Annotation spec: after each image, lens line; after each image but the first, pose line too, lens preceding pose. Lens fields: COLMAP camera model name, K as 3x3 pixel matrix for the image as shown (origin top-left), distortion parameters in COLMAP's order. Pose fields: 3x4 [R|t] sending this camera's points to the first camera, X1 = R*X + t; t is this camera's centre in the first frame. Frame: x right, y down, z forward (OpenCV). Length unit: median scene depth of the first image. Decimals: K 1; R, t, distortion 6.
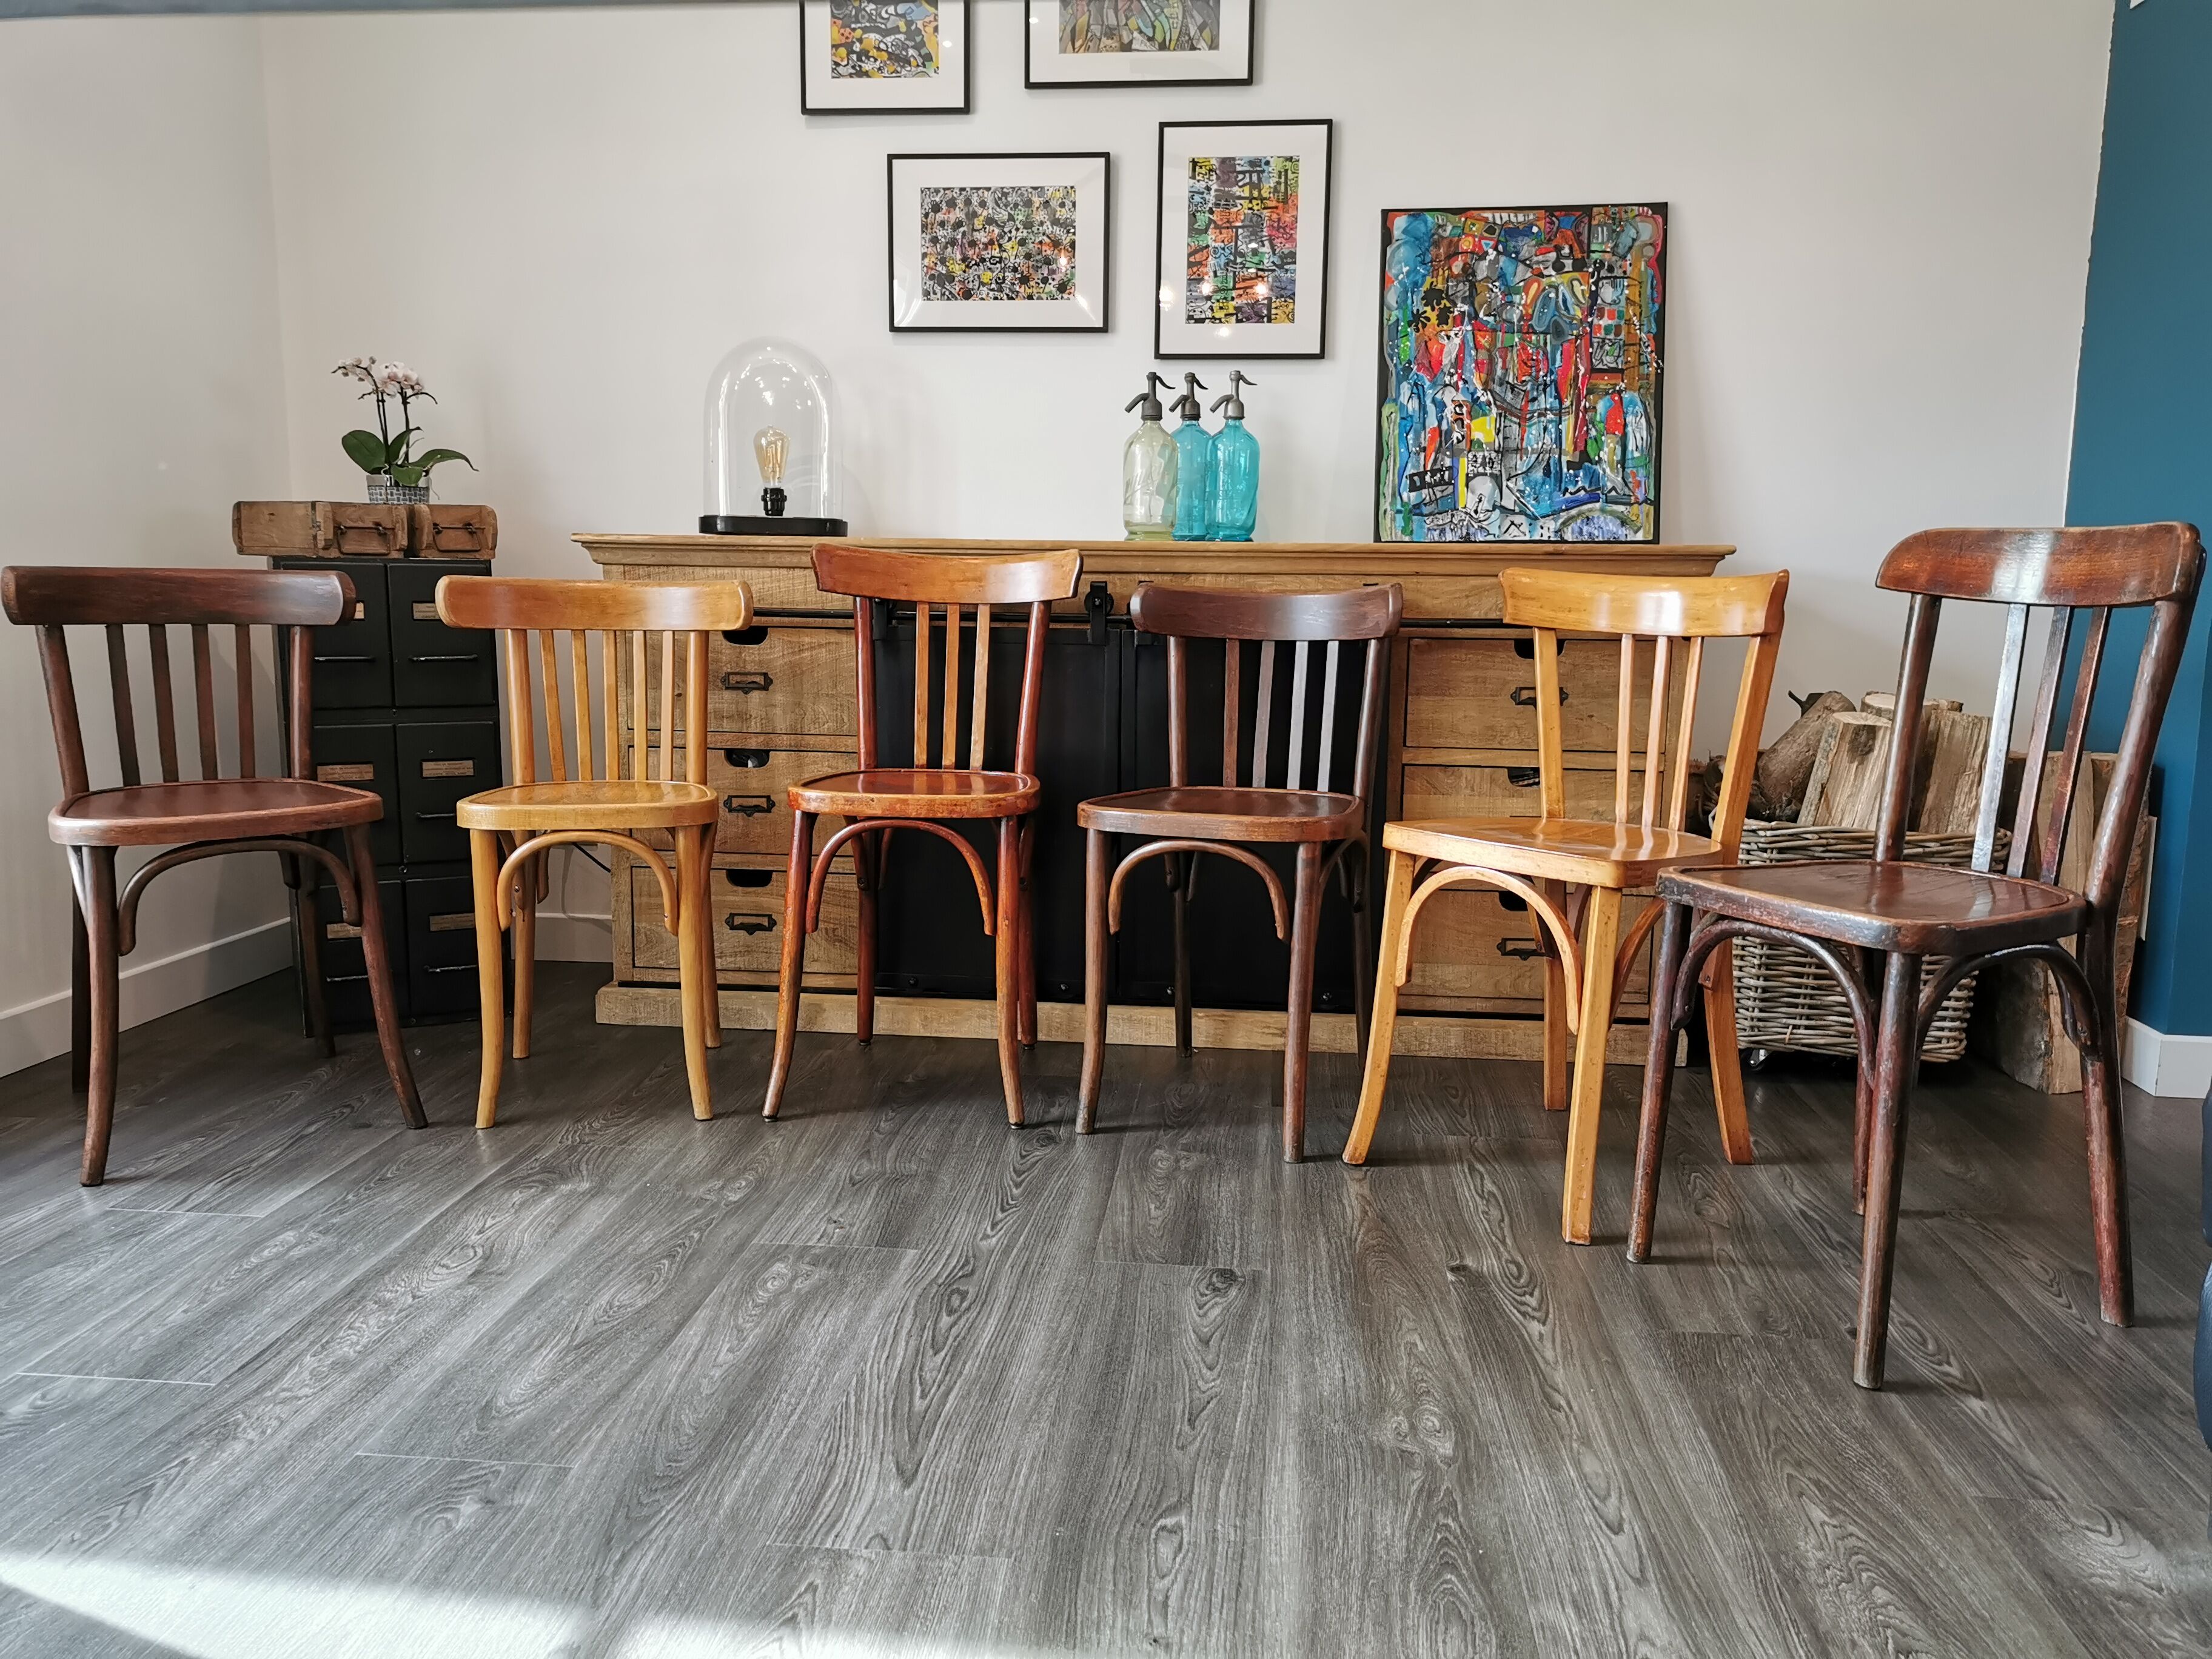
lens RADIAL K [[1690.4, 0, 1103.4], [0, 1690.4, 834.5], [0, 0, 1]] dist [0.064130, -0.062758]
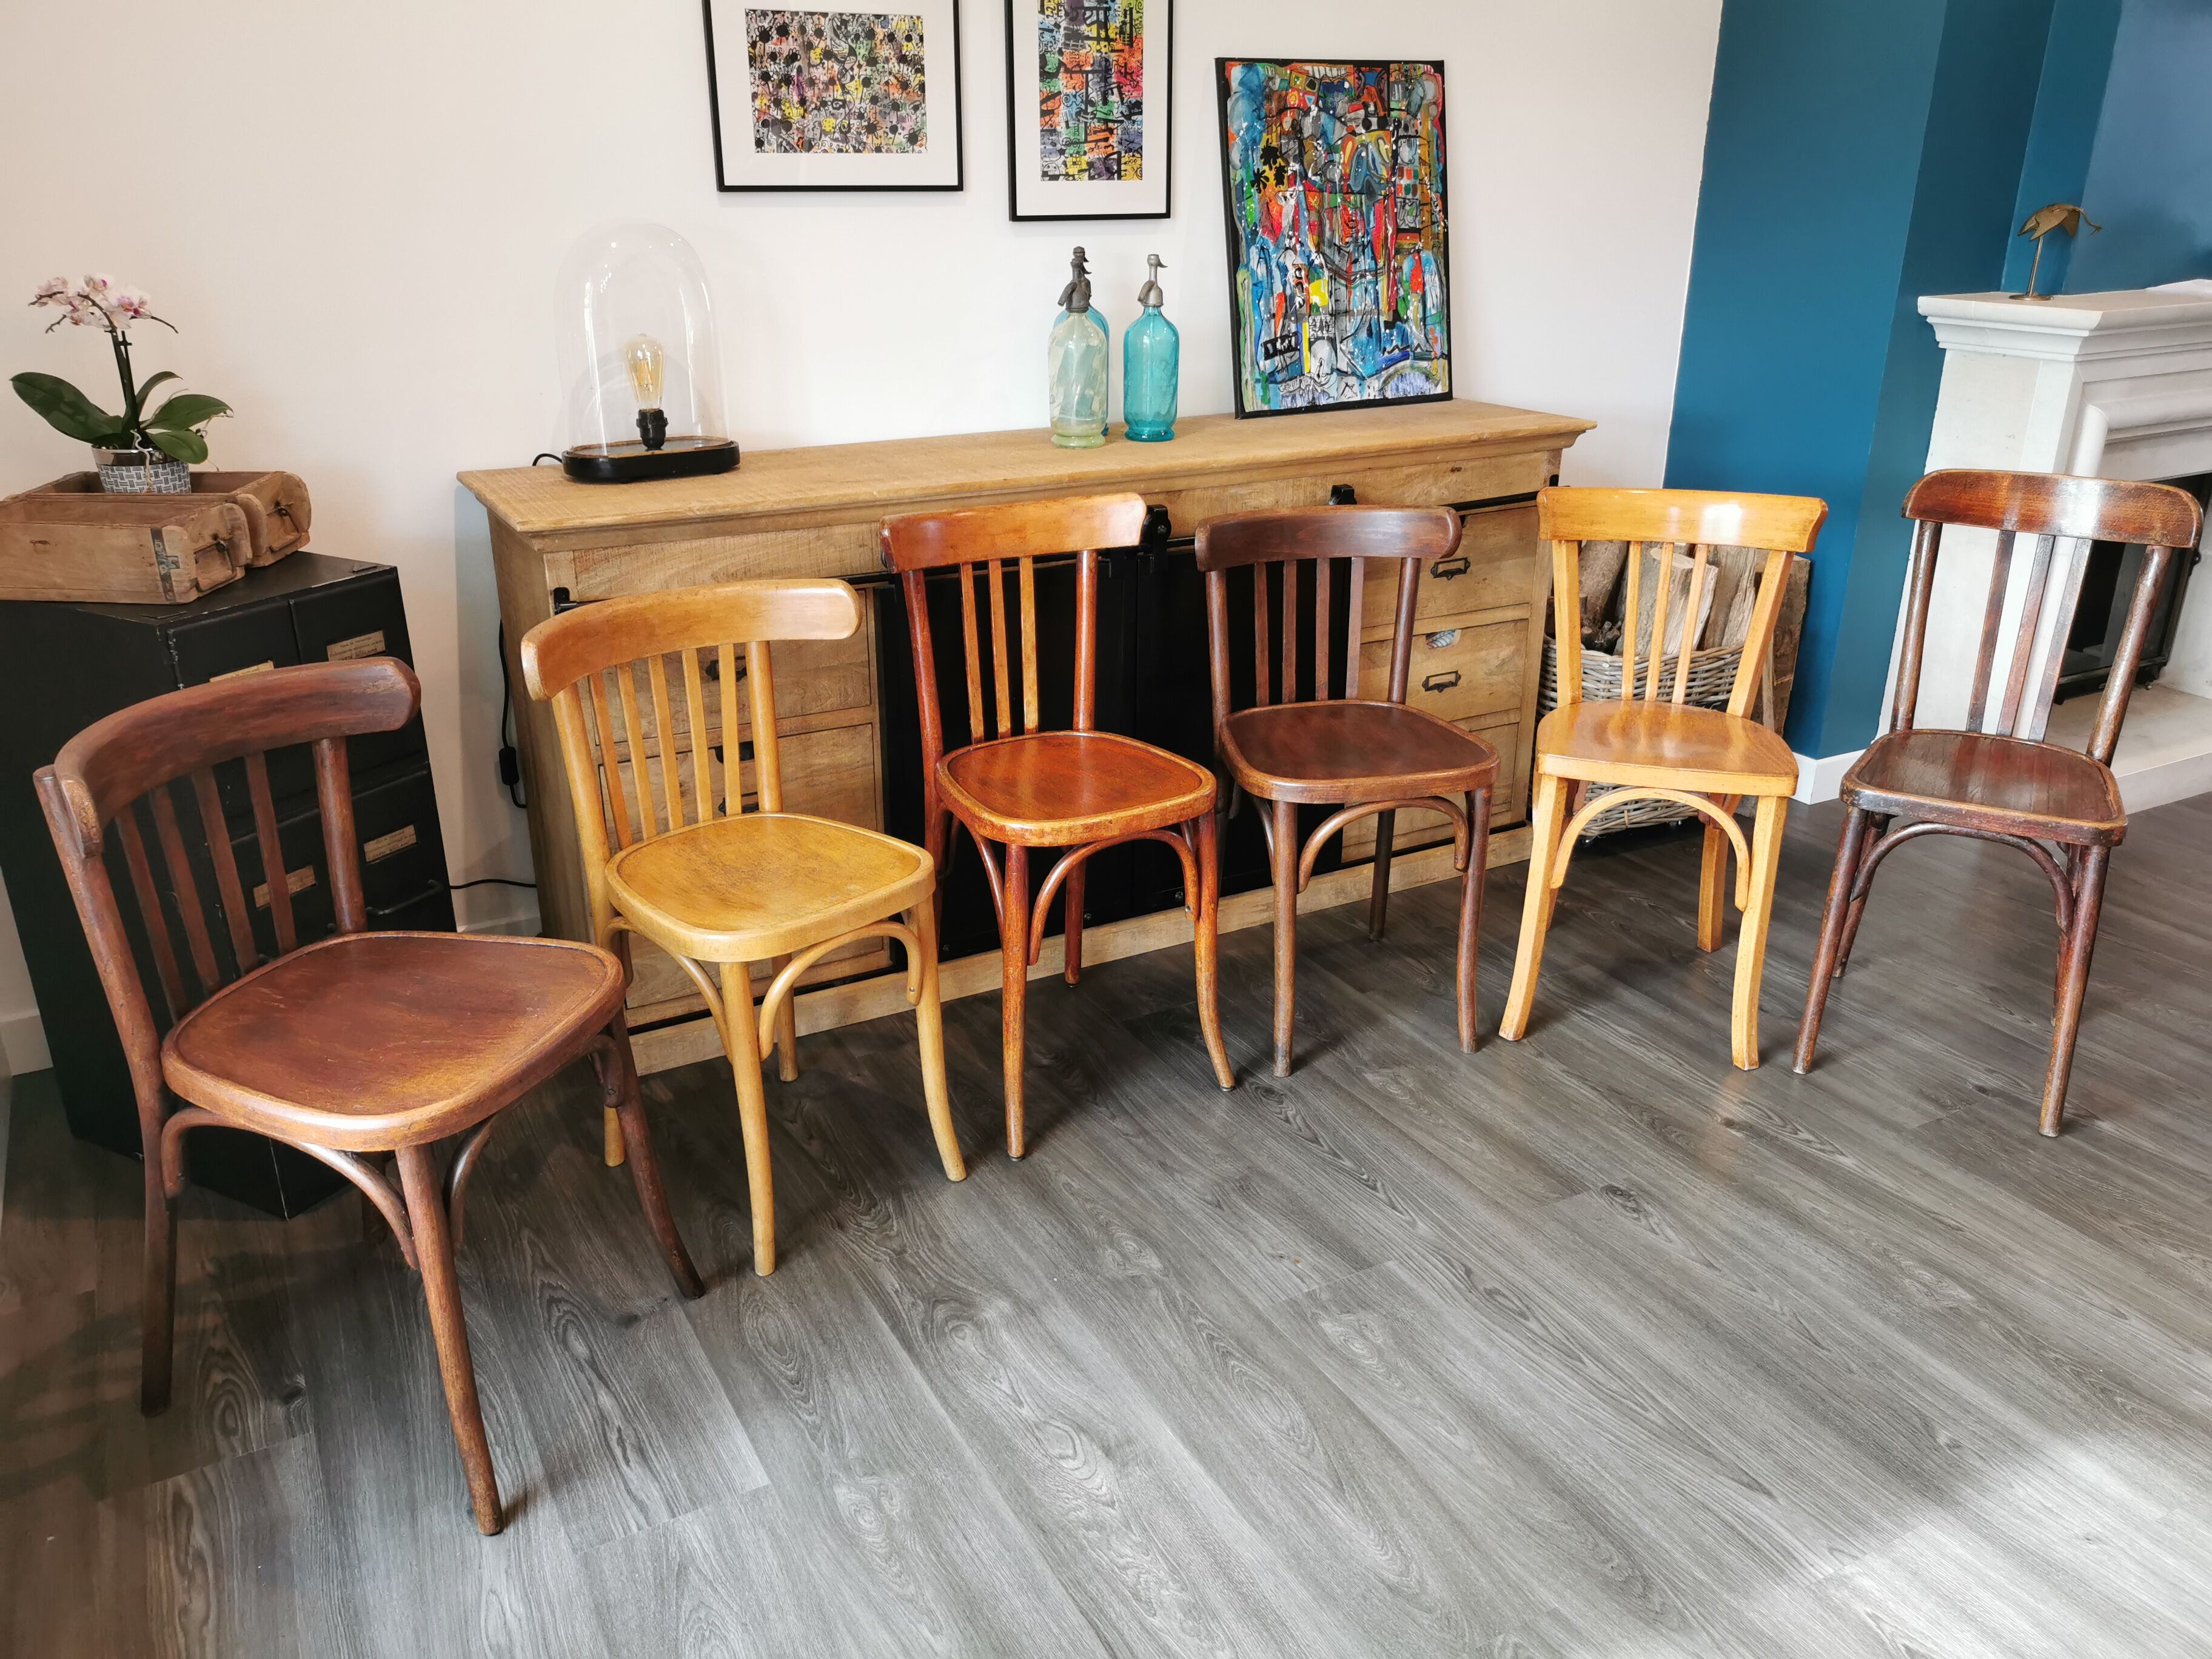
lens RADIAL K [[1690.4, 0, 1103.4], [0, 1690.4, 834.5], [0, 0, 1]] dist [0.064130, -0.062758]
pose [[0.821343, -0.224101, 0.524570, -0.503785], [0.093866, 0.960159, 0.263218, -0.207862], [-0.562658, -0.166953, 0.809656, 0.182245]]
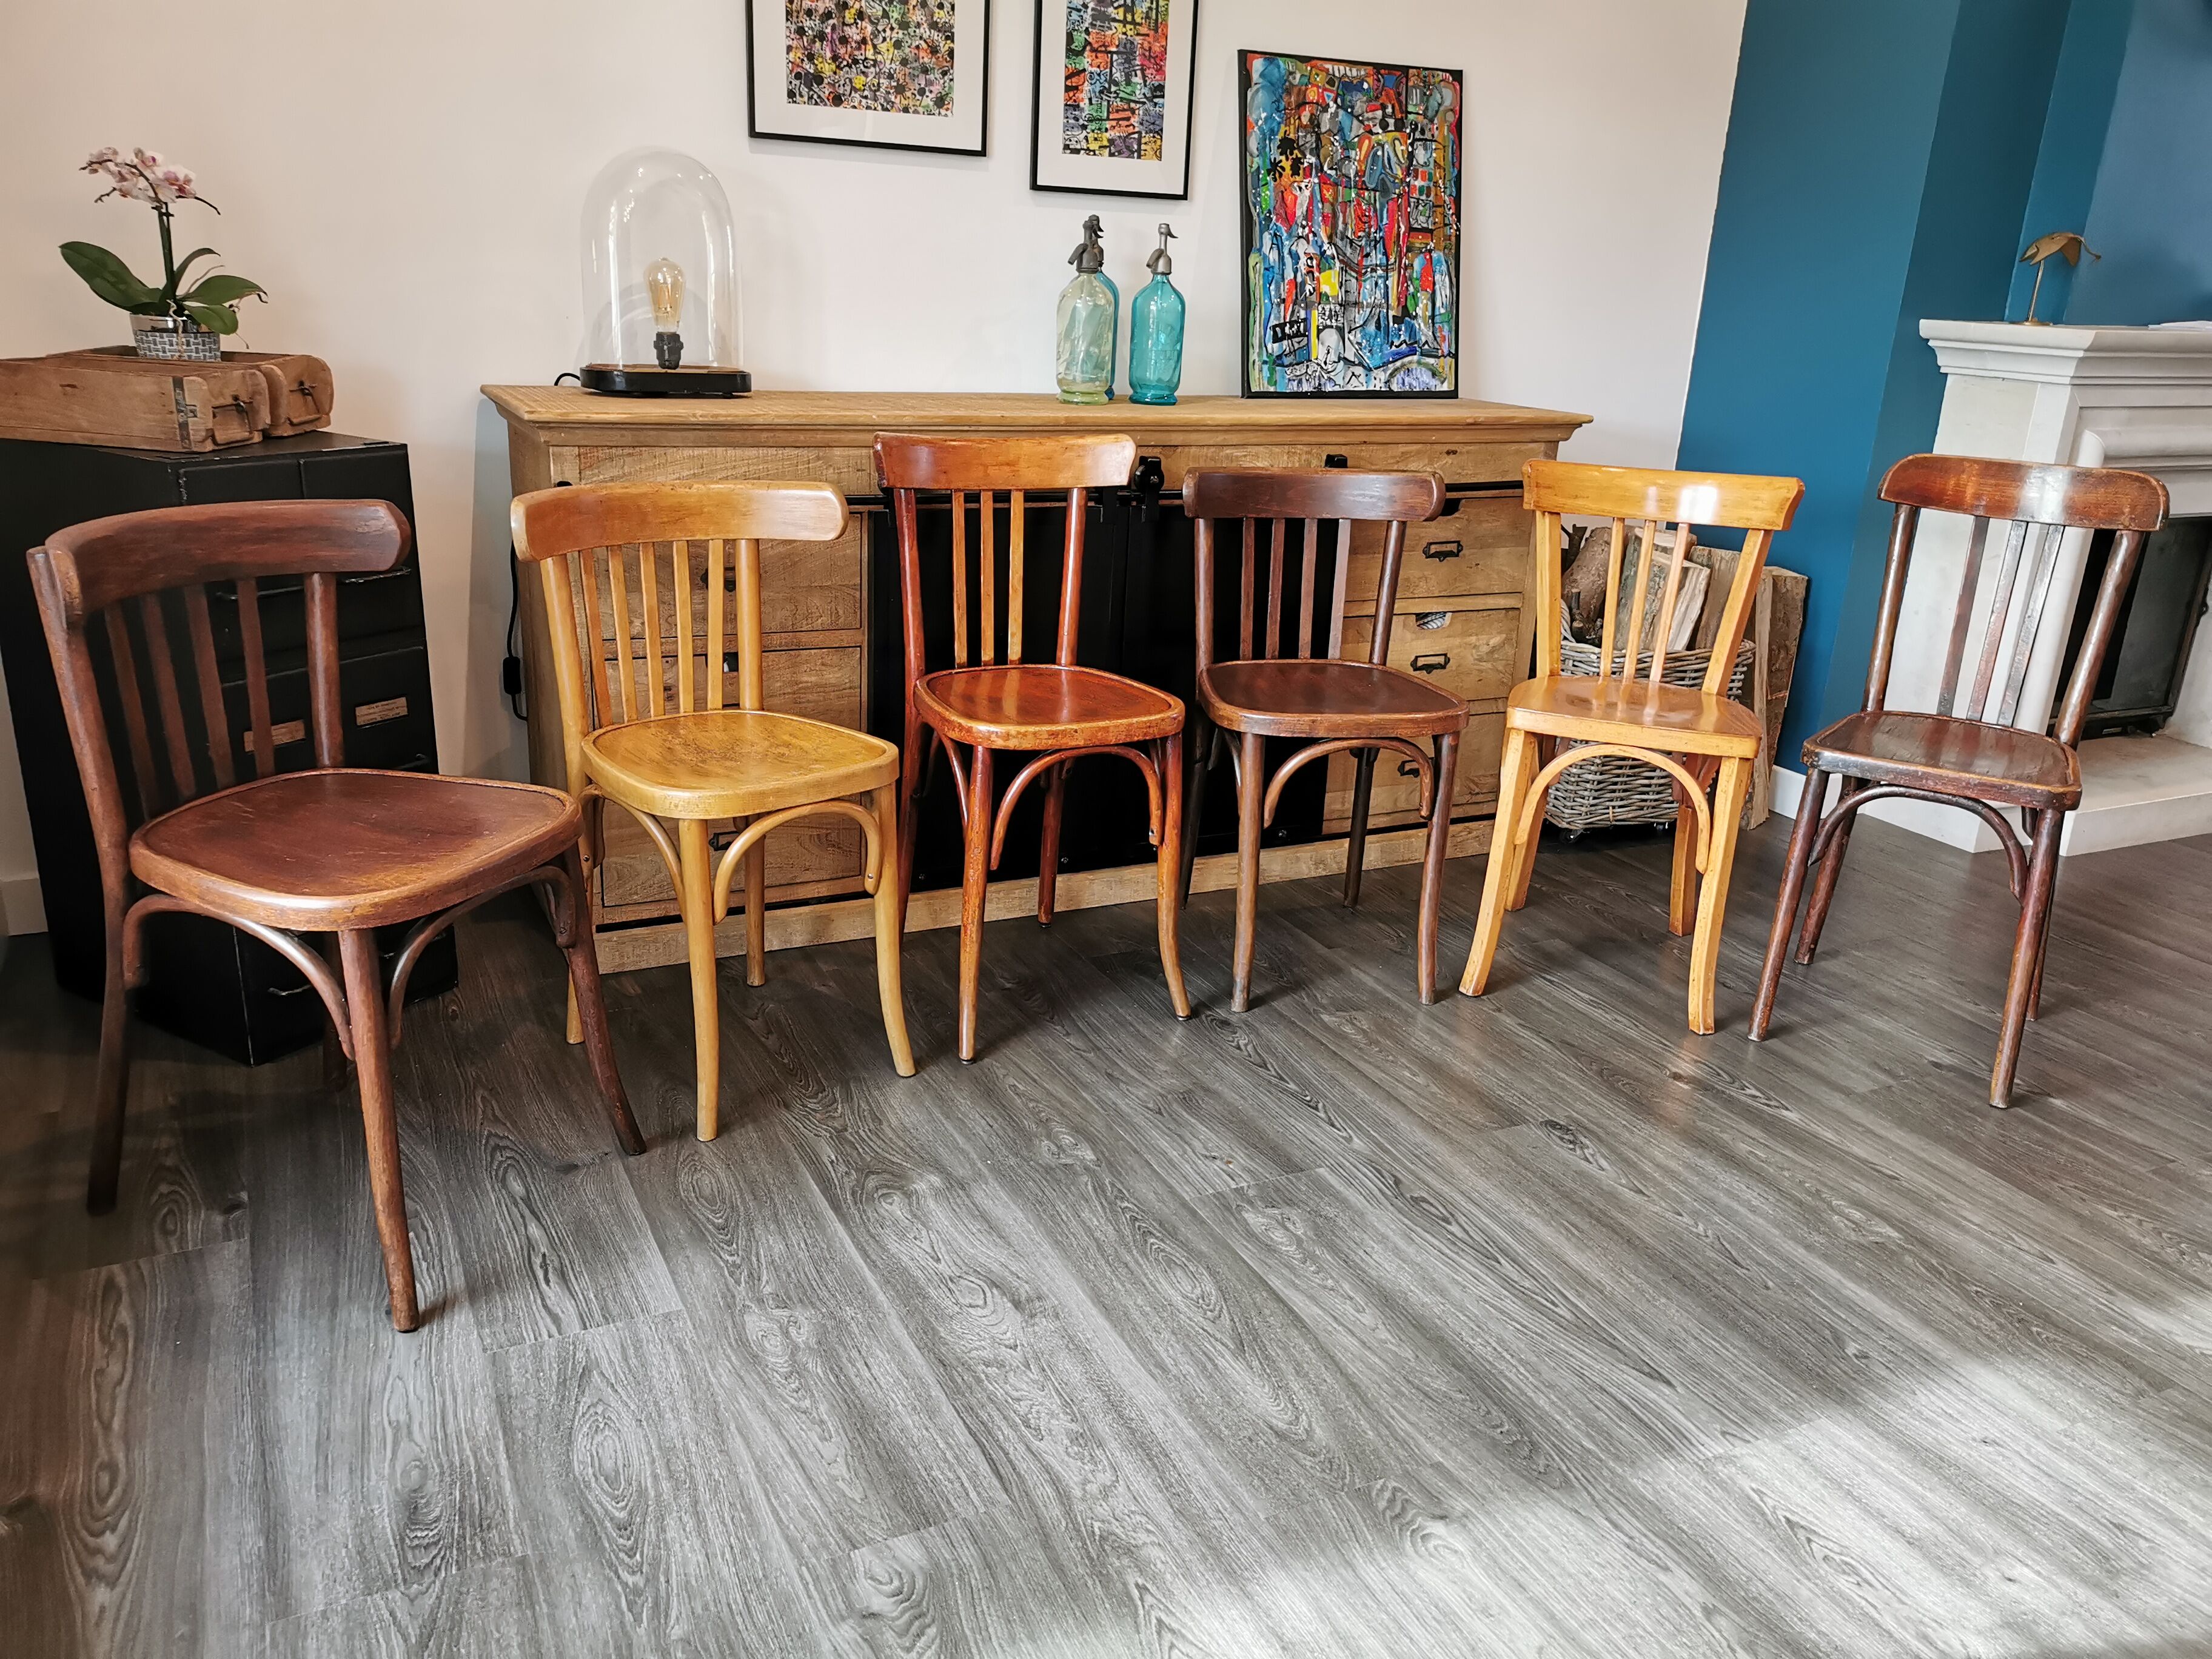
lens RADIAL K [[1684.2, 0, 1103.2], [0, 1684.2, 837.0], [0, 0, 1]] dist [0.063634, -0.058035]
pose [[0.846657, -0.148171, 0.511094, -0.495064], [0.044042, 0.976669, 0.210186, -0.129251], [-0.530313, -0.155446, 0.833430, 0.135385]]
